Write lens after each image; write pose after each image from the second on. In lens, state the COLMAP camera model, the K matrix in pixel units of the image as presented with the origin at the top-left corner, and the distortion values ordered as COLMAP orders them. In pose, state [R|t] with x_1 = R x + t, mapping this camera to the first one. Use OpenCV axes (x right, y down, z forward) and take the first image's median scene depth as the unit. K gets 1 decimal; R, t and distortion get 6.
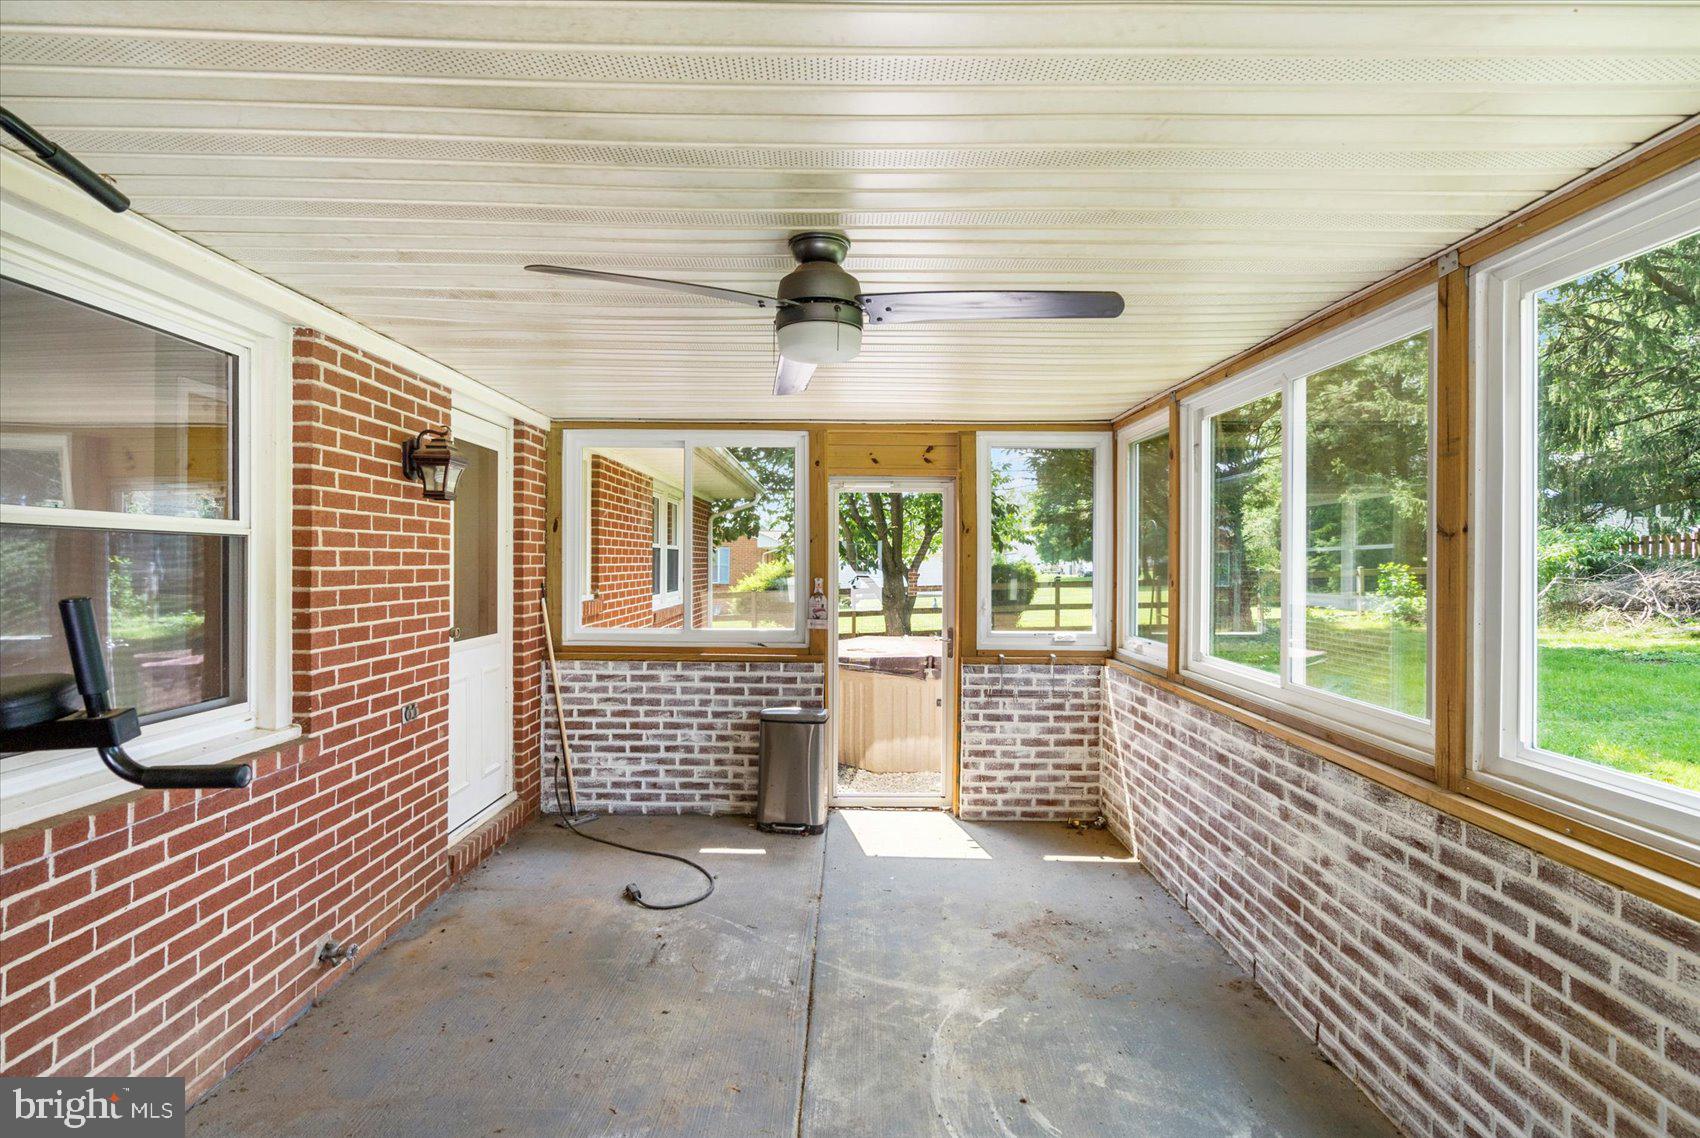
lens RADIAL K [[837.8, 0, 850.0], [0, 837.8, 569.0], [0, 0, 1]] dist [-0.000504, -0.000095]
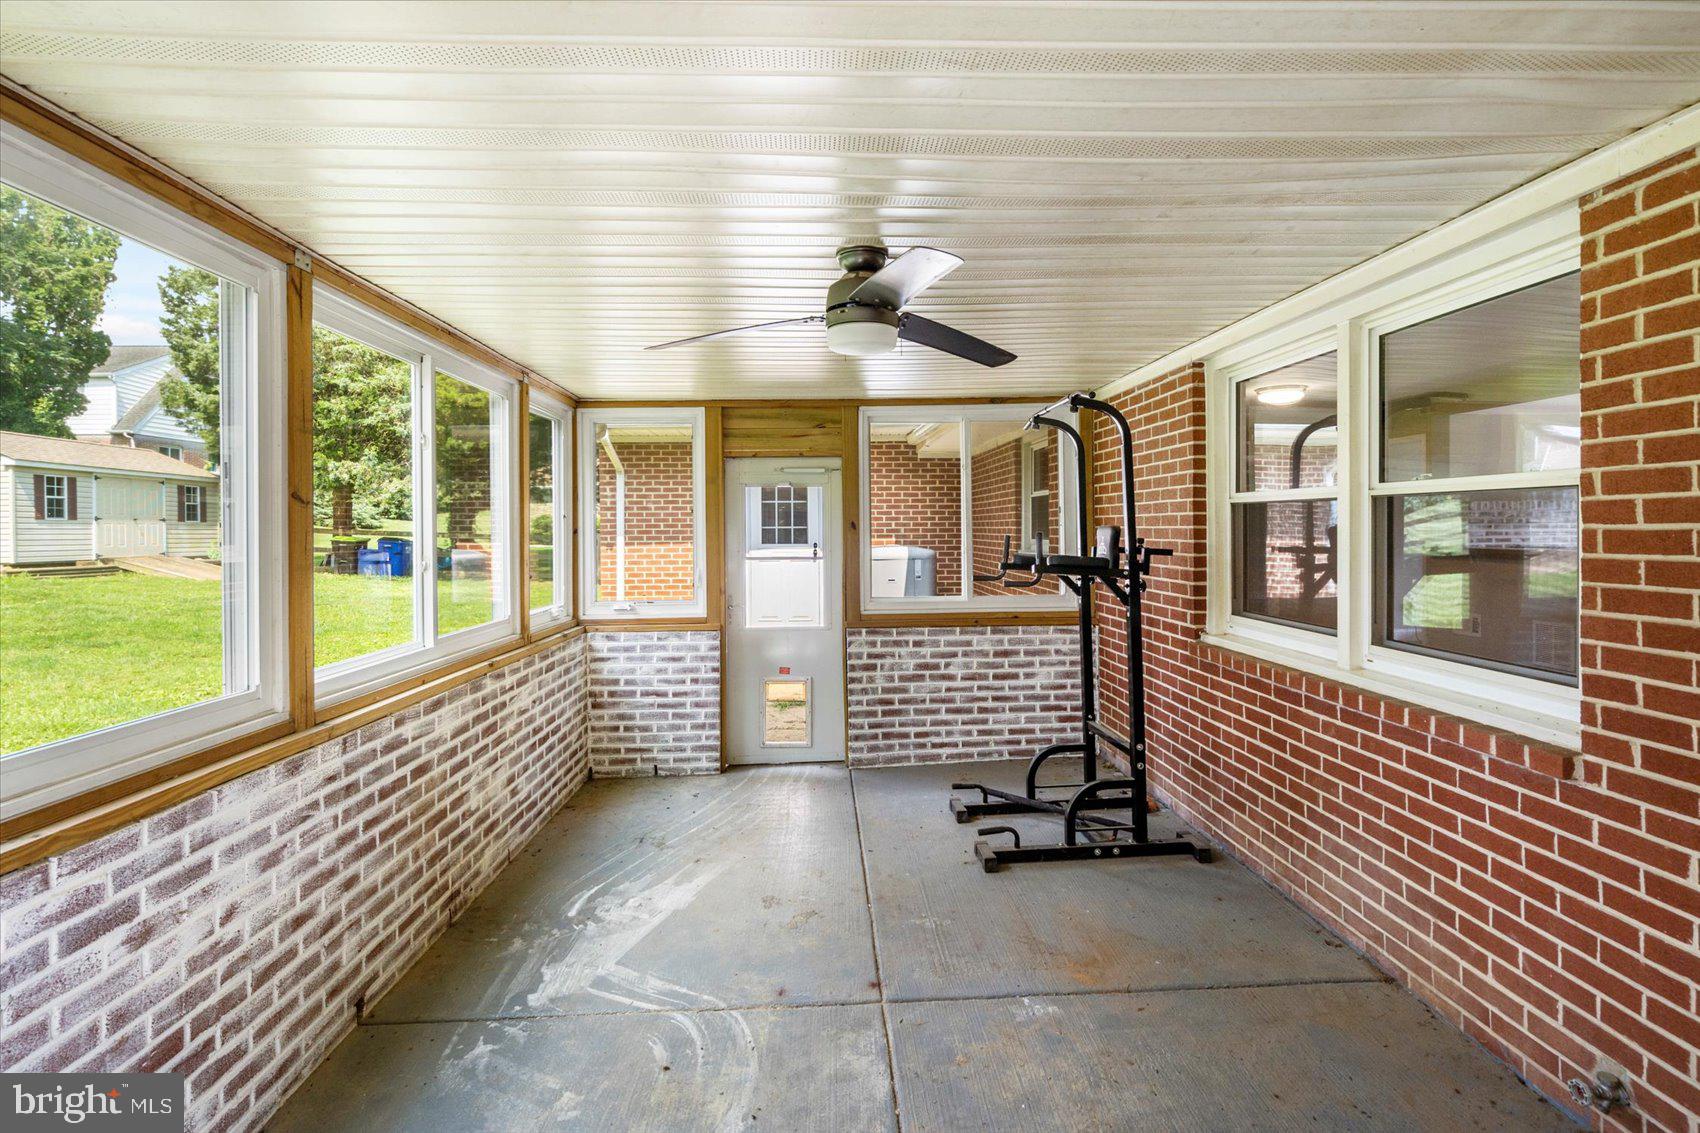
lens RADIAL K [[736.0, 0, 851.7], [0, 736.0, 526.2], [0, 0, 1]] dist [0.000741, 0.000129]
pose [[-0.999065, 0.006231, -0.042782, 0.021509], [0.005906, 0.999953, 0.007719, -0.011063], [0.042828, 0.007459, -0.999055, 1.858773]]
